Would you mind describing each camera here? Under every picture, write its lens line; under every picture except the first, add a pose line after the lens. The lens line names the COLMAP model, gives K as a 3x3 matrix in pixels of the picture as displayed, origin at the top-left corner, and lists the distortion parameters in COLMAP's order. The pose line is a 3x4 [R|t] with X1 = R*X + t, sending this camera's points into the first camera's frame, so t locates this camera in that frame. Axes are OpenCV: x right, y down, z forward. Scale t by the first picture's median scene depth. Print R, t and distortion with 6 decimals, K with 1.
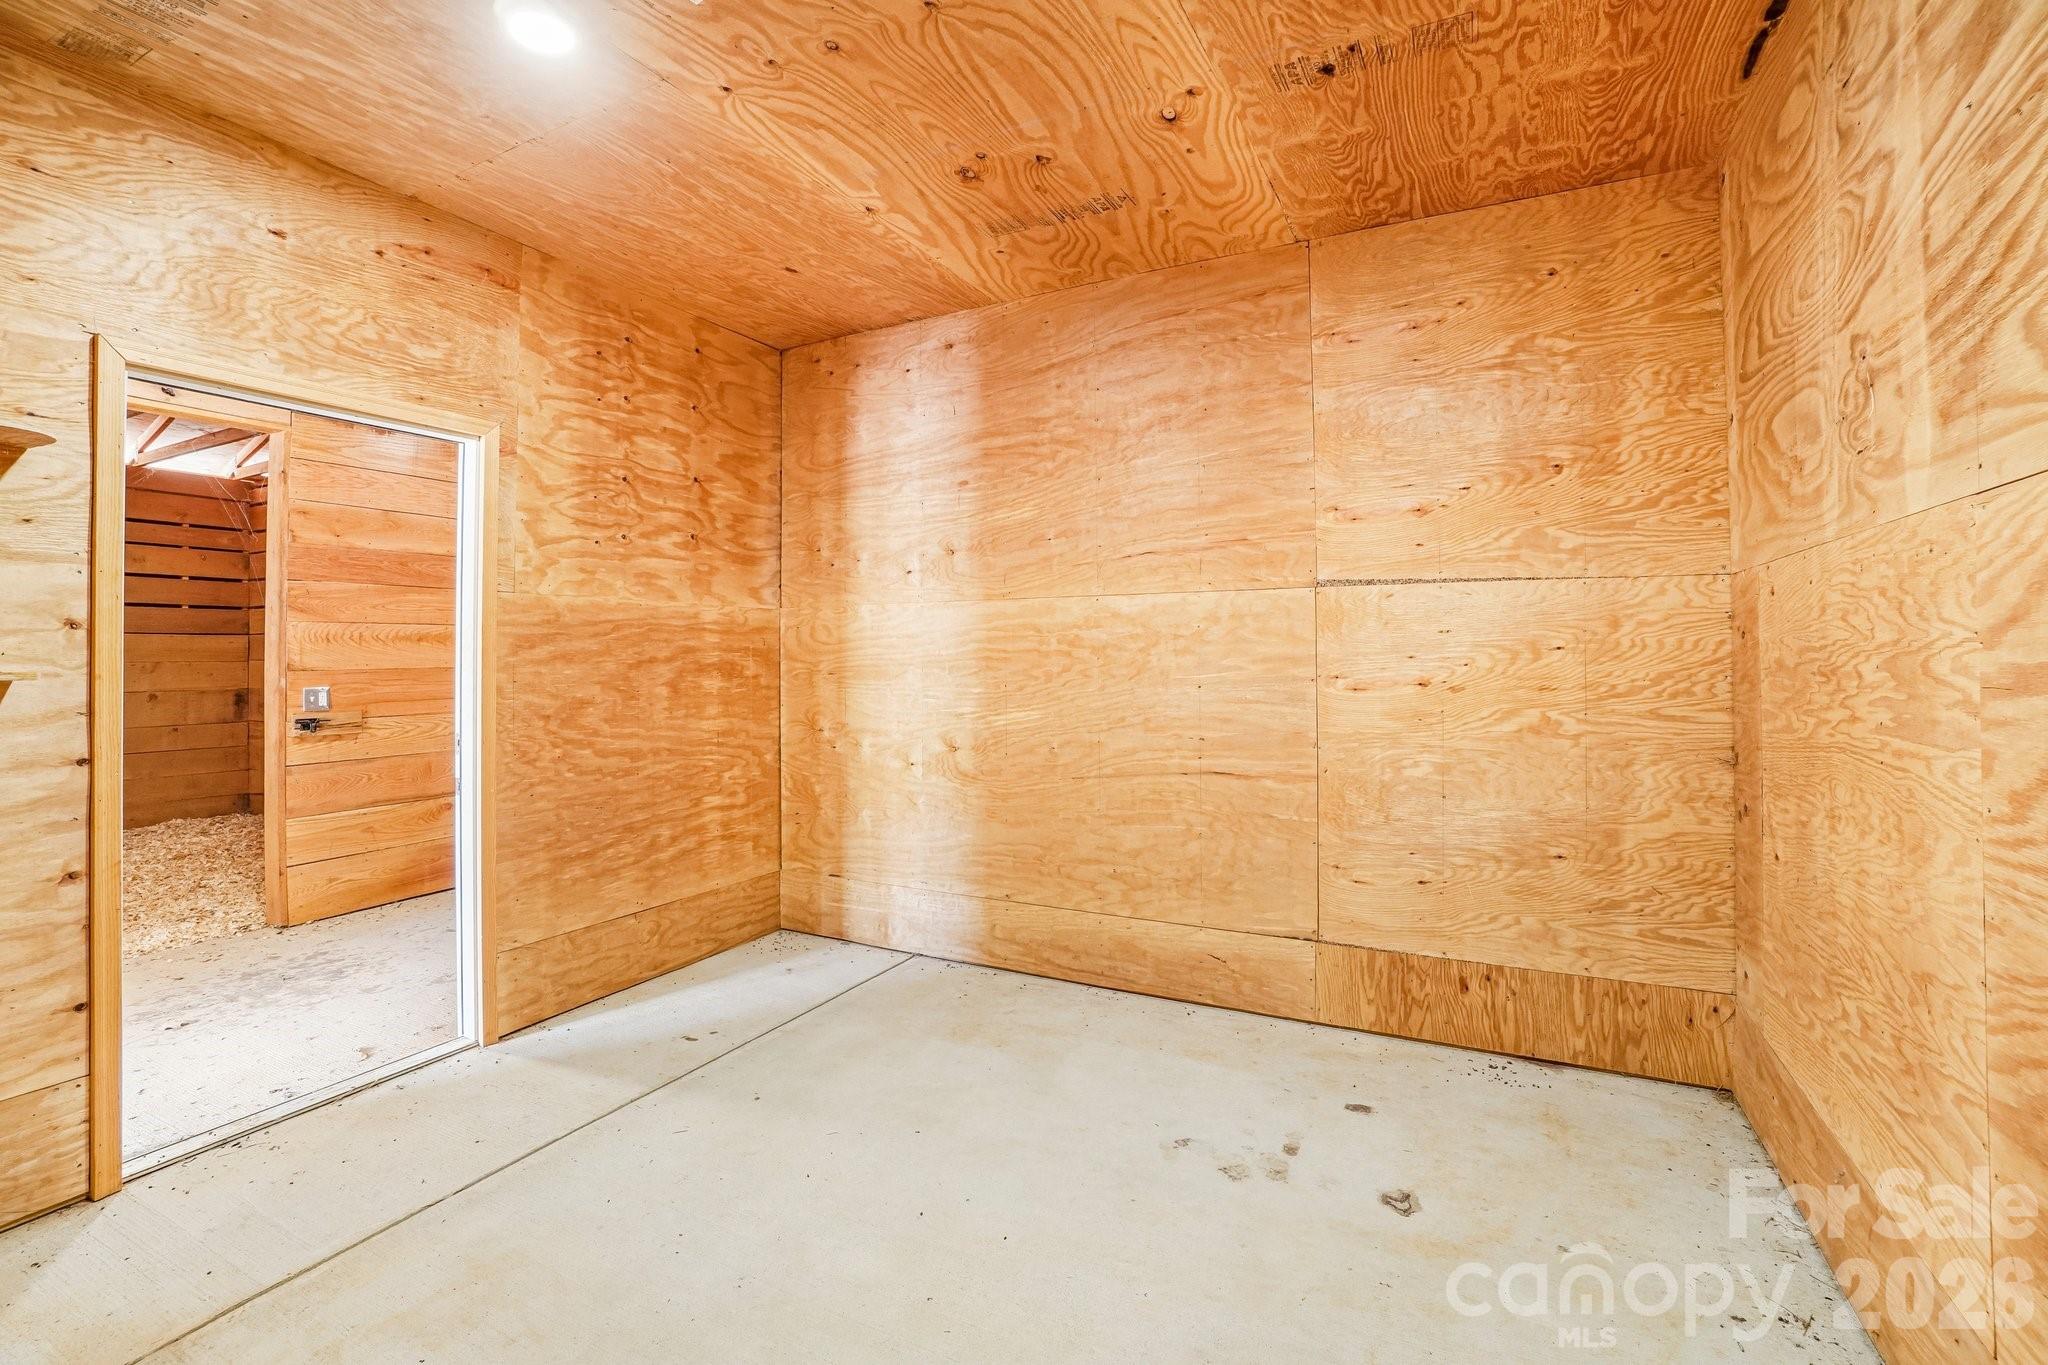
lens RADIAL K [[826.9, 0, 1024.0], [0, 826.9, 682.5], [0, 0, 1]] dist [-0.053522, 0.014651]
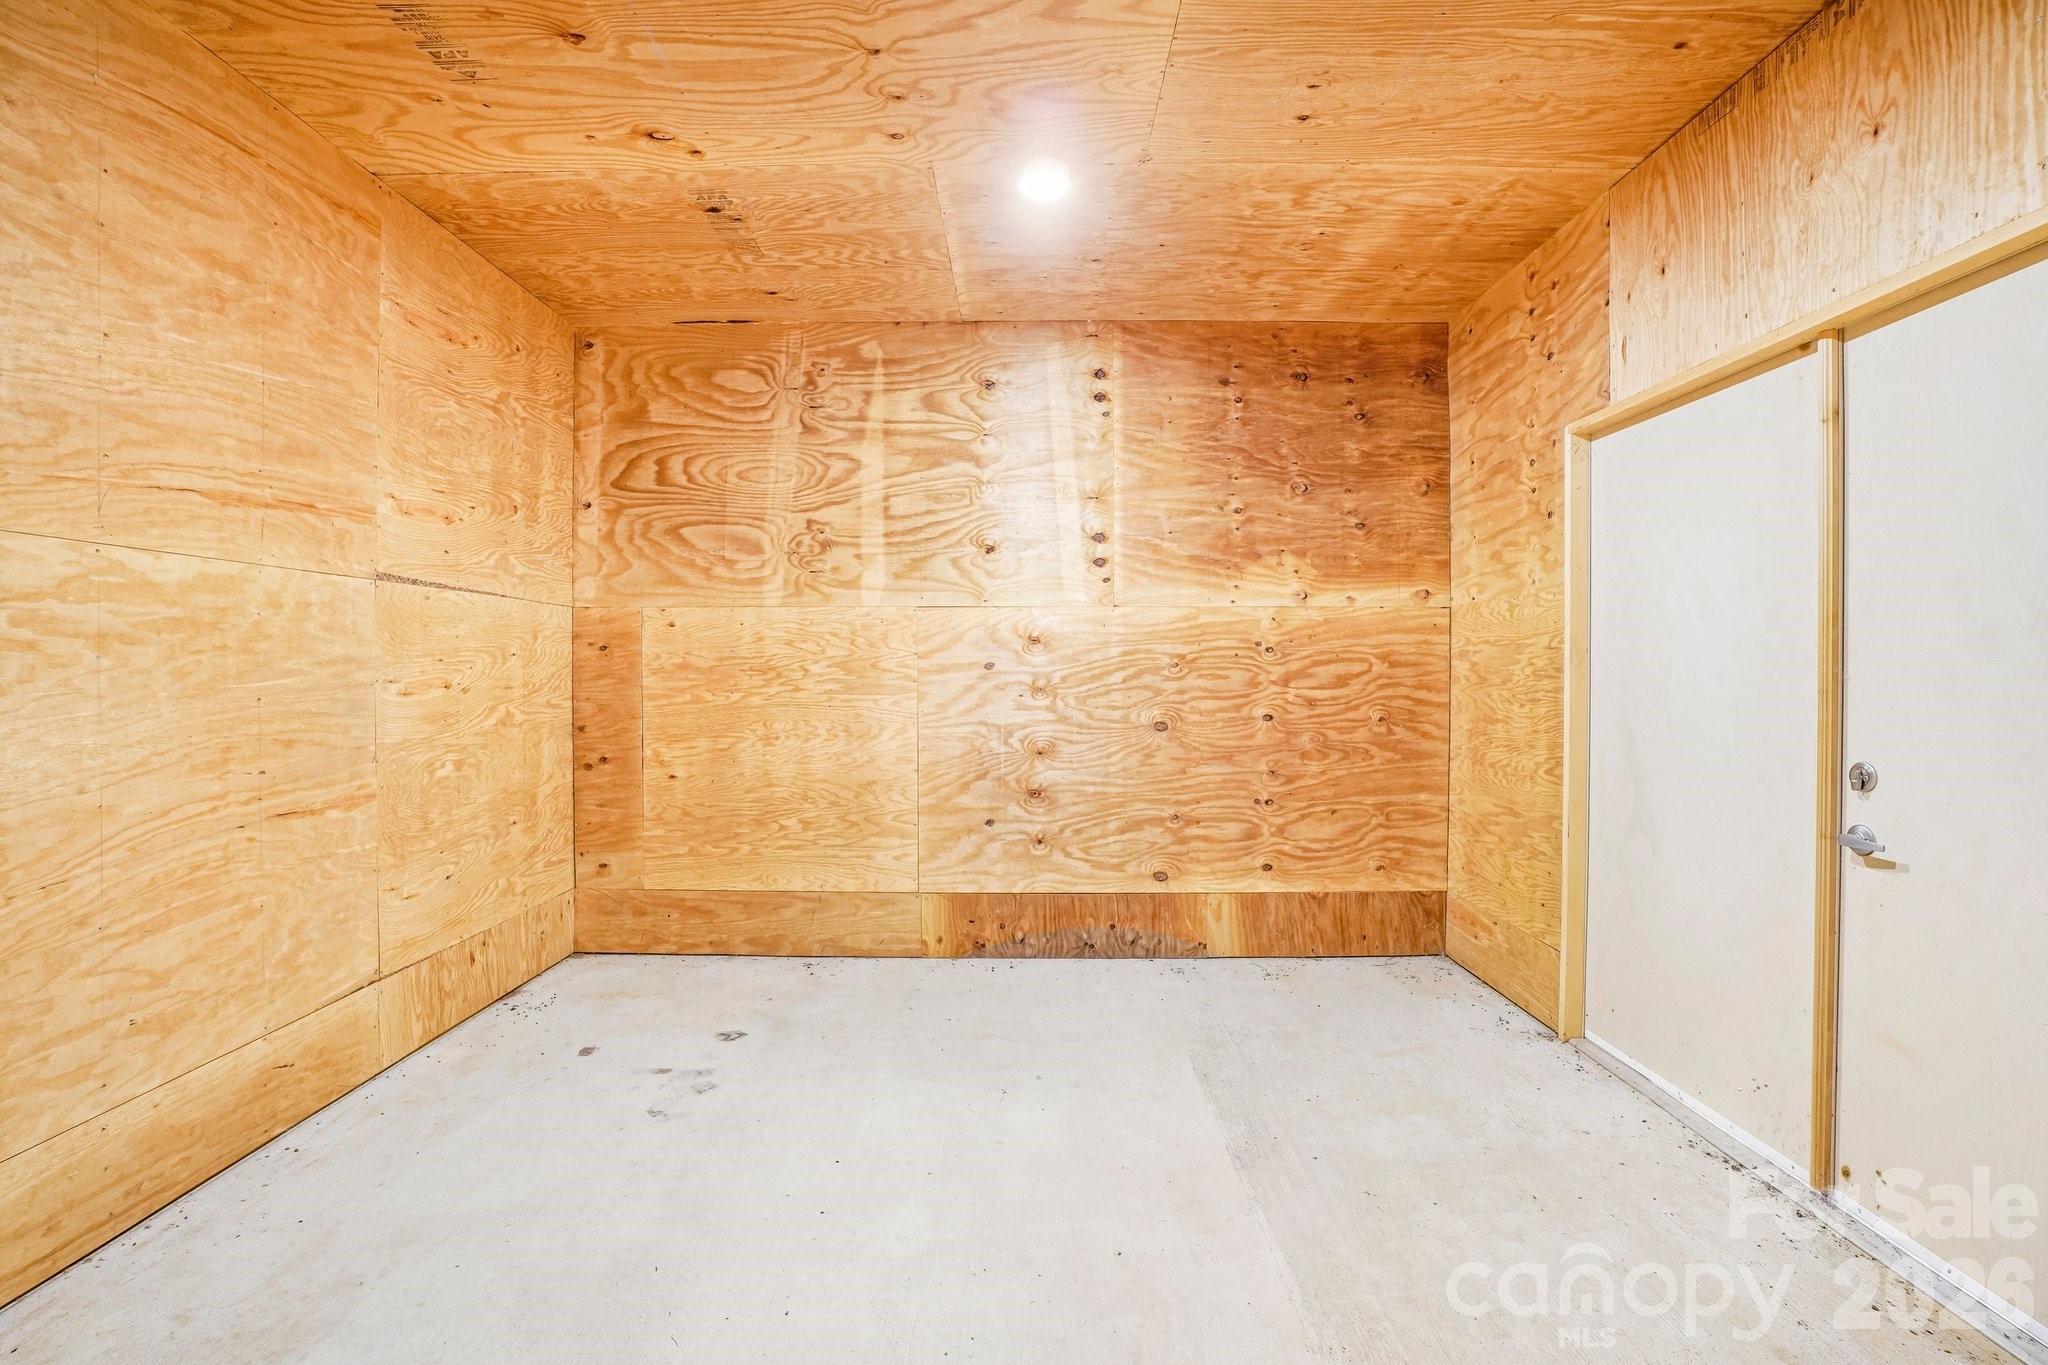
lens RADIAL K [[826.9, 0, 1024.0], [0, 826.9, 682.5], [0, 0, 1]] dist [-0.053522, 0.014651]
pose [[-0.401825, -0.022413, 0.915442, -0.777779], [0.001576, 0.999682, 0.025167, -0.029002], [-0.915715, 0.011555, -0.401662, 0.773580]]
